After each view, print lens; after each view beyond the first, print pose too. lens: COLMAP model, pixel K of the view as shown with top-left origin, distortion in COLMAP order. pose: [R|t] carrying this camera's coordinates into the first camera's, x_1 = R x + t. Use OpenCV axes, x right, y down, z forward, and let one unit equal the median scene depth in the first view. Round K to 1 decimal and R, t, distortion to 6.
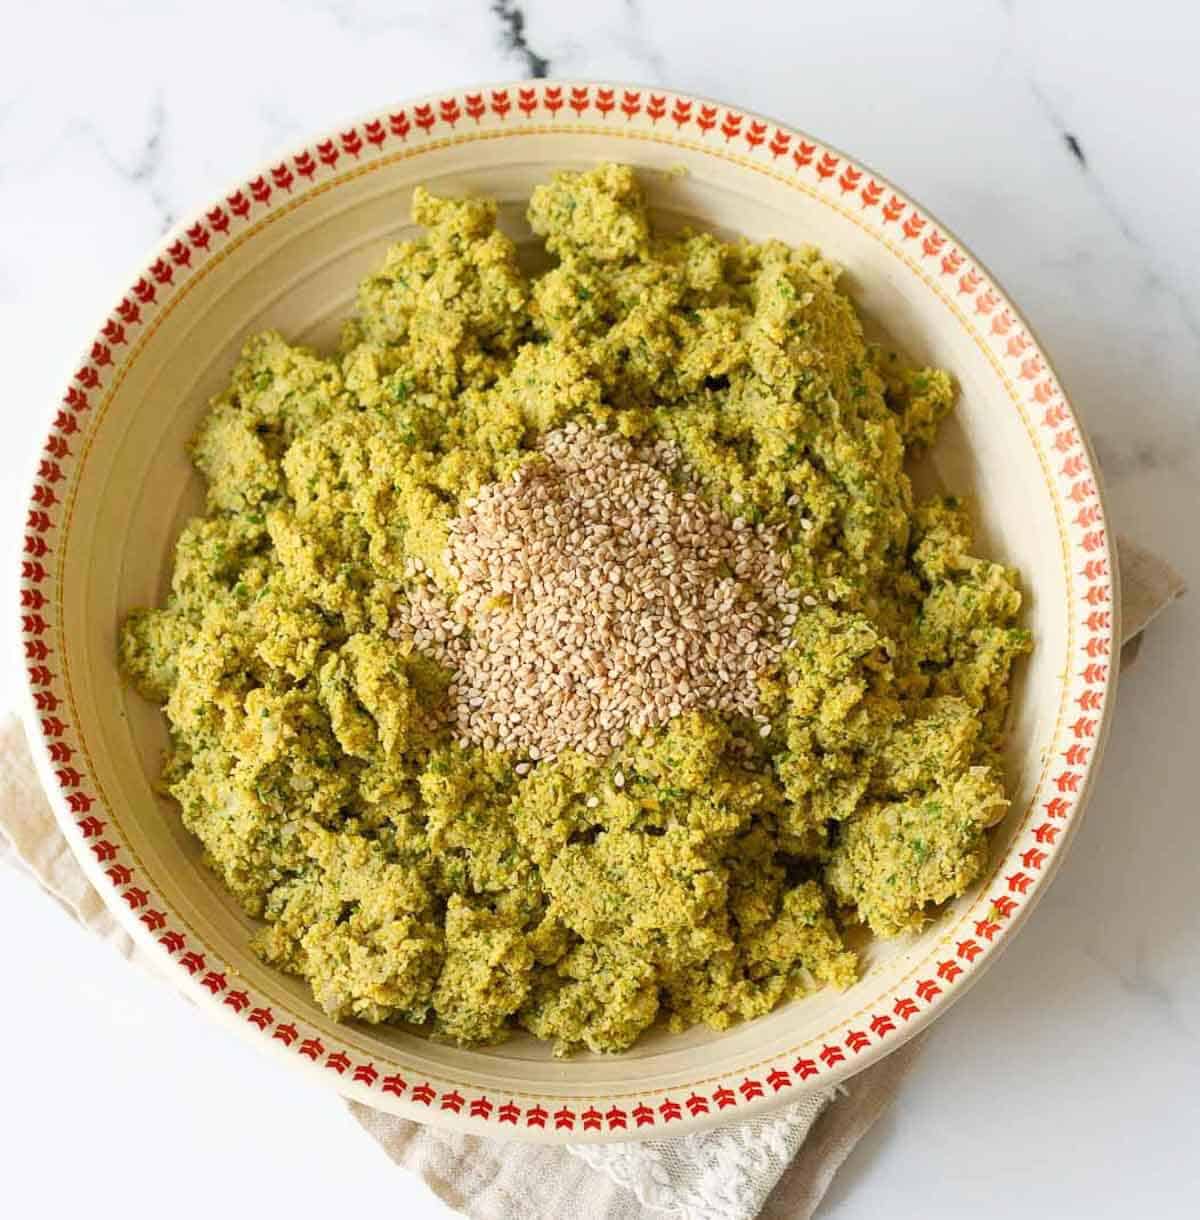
lens RADIAL K [[4684.7, 0, 600.0], [0, 4684.7, 610.0], [0, 0, 1]] dist [-0.120335, -2.167143]
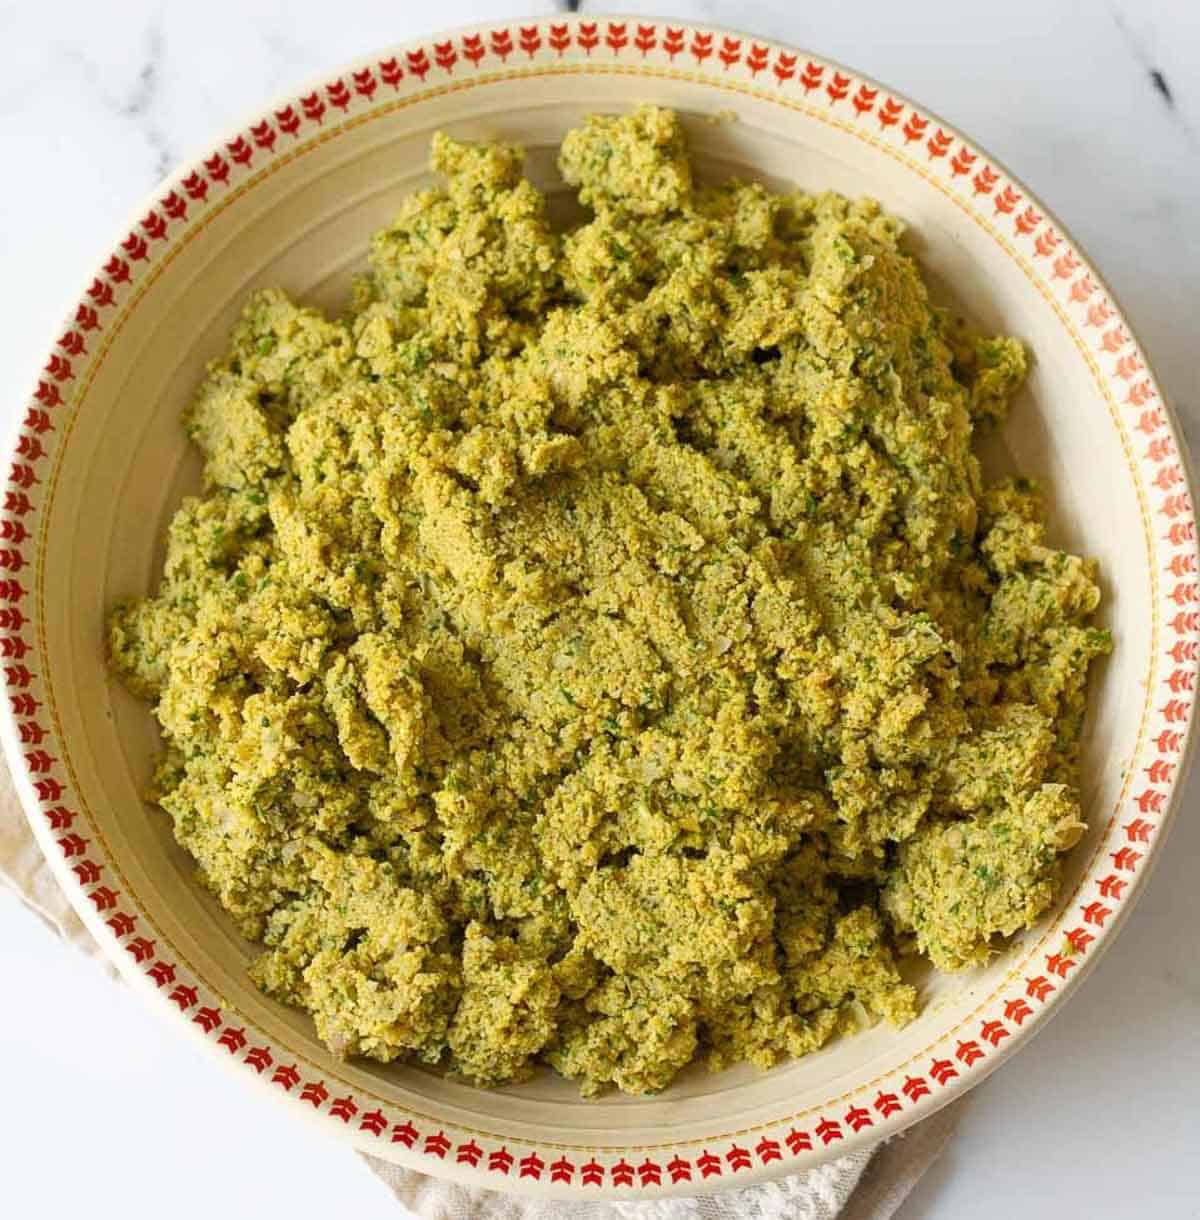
lens RADIAL K [[4684.7, 0, 600.0], [0, 4684.7, 610.0], [0, 0, 1]] dist [-0.120335, -2.167143]
pose [[0.999948, 0.007301, -0.007058, -0.000494], [-0.007002, 0.999115, 0.041472, -0.036981], [0.007354, -0.041420, 0.999115, 0.095353]]
